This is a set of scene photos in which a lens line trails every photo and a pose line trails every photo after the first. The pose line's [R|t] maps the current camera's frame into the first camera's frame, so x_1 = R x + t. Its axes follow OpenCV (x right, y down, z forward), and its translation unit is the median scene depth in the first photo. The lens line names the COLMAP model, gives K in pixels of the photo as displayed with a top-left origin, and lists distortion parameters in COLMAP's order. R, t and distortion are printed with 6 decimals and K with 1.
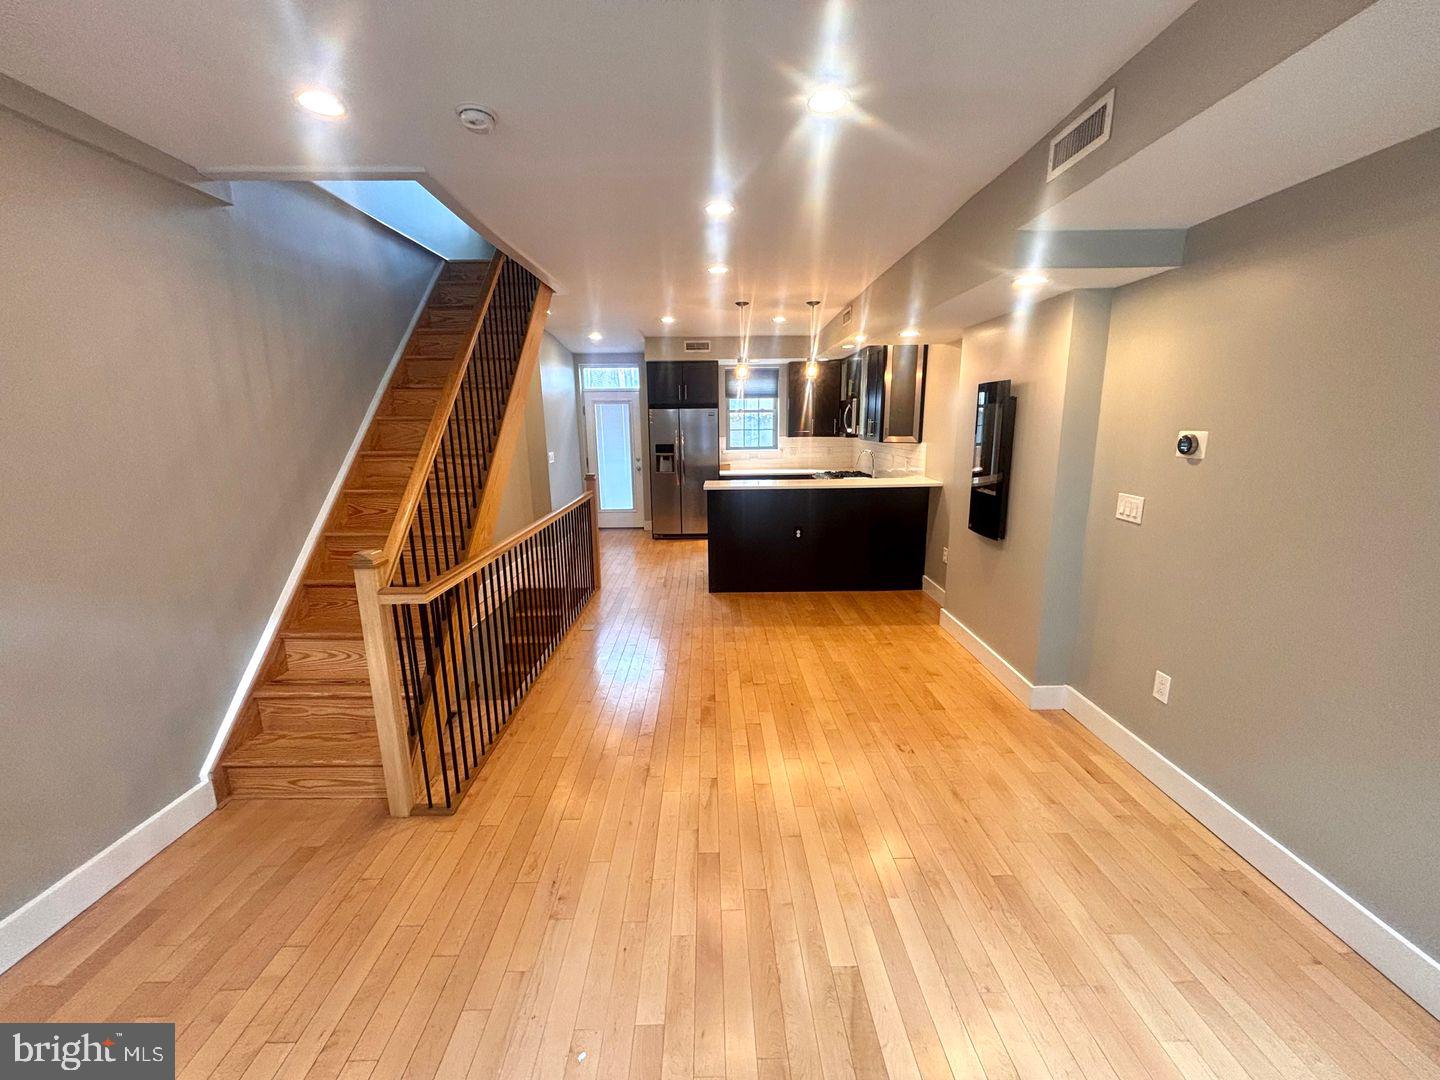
lens RADIAL K [[587.9, 0, 719.4], [0, 587.9, 546.7], [0, 0, 1]] dist [0.006503, -0.000740]
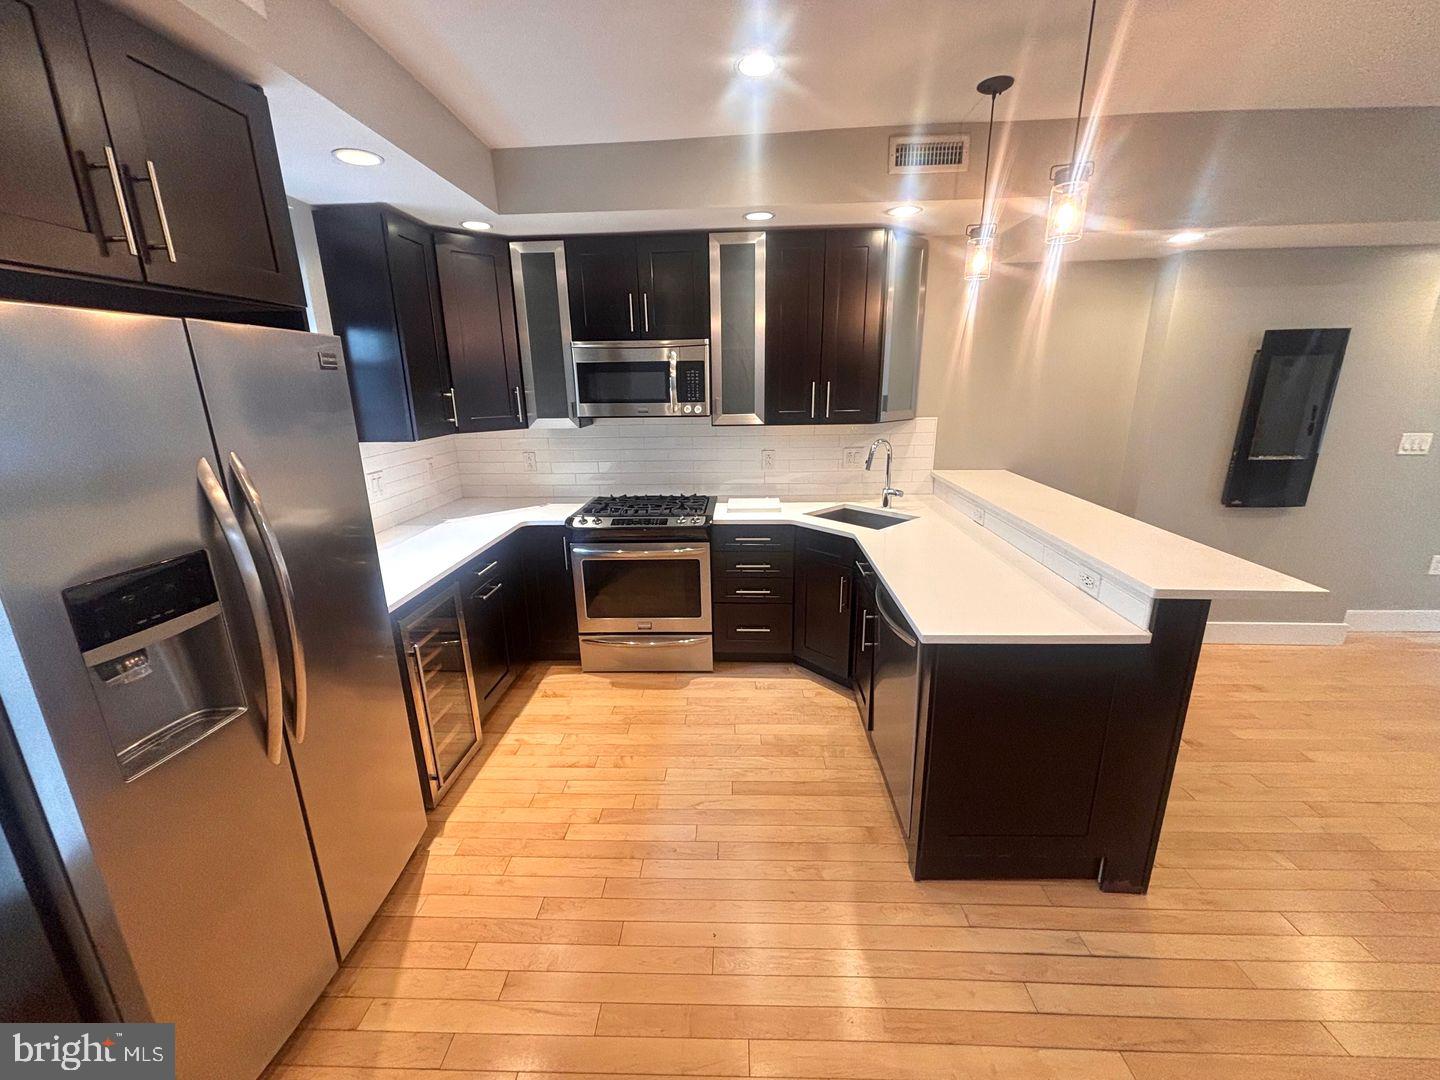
lens RADIAL K [[587.9, 0, 730.3], [0, 587.9, 538.7], [0, 0, 1]] dist [0.006503, -0.000740]
pose [[0.047300, -0.253766, 0.966108, -0.253447], [0.223933, 0.945267, 0.237328, -0.197053], [-0.973456, 0.205118, 0.101538, 0.918433]]
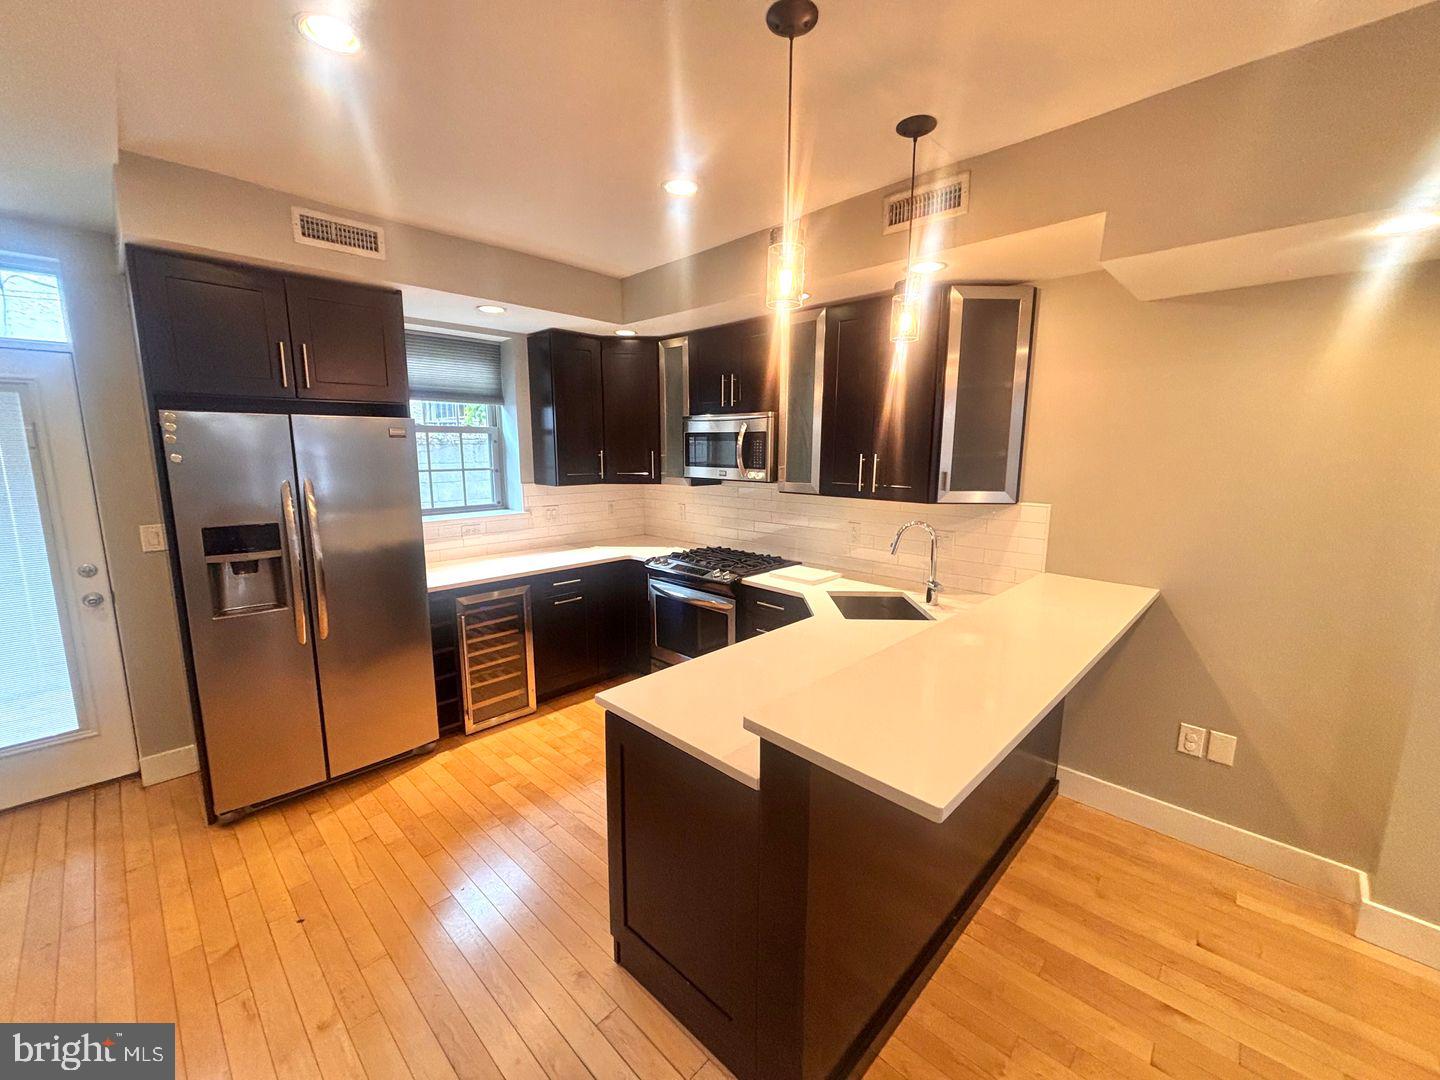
lens RADIAL K [[587.9, 0, 727.4], [0, 587.9, 541.5], [0, 0, 1]] dist [0.006503, -0.000740]
pose [[0.699328, -0.101710, 0.707528, -0.130663], [0.137414, 0.990492, 0.006567, -0.128633], [-0.701468, 0.092632, 0.706655, 0.581671]]
